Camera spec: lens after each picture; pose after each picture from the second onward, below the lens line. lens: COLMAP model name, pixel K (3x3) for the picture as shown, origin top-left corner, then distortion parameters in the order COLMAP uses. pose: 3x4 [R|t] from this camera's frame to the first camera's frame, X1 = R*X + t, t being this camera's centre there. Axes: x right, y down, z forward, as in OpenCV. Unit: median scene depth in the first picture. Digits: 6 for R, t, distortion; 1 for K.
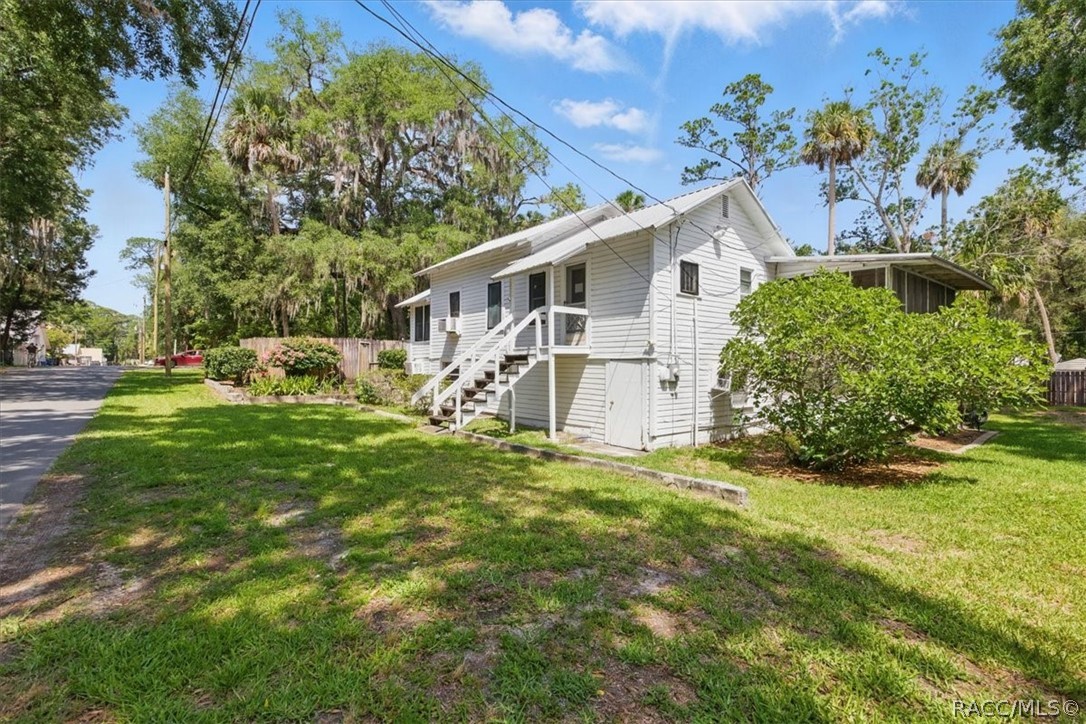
lens RADIAL K [[500.6, 0, 543.0], [0, 500.6, 362.0], [0, 0, 1]] dist [0.000600, 0.000798]
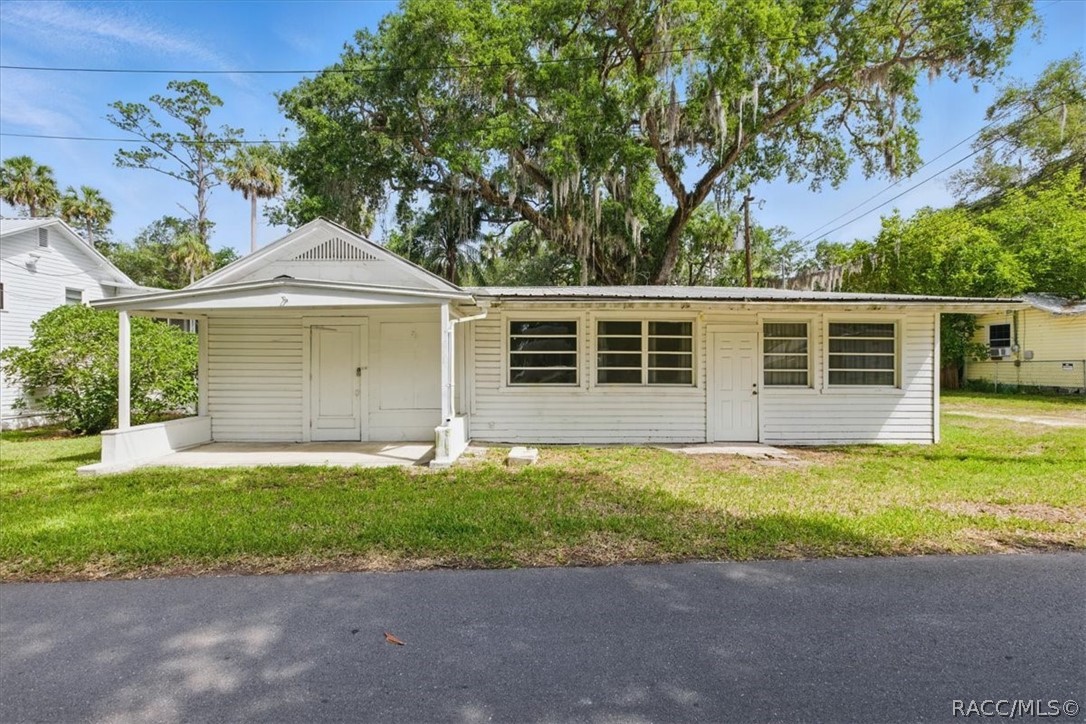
lens RADIAL K [[500.6, 0, 543.0], [0, 500.6, 362.0], [0, 0, 1]] dist [0.000600, 0.000798]
pose [[0.612462, -0.002391, 0.790496, 0.034869], [-0.000500, 0.999994, 0.003413, -0.001699], [-0.790500, -0.002485, 0.612457, -0.186387]]
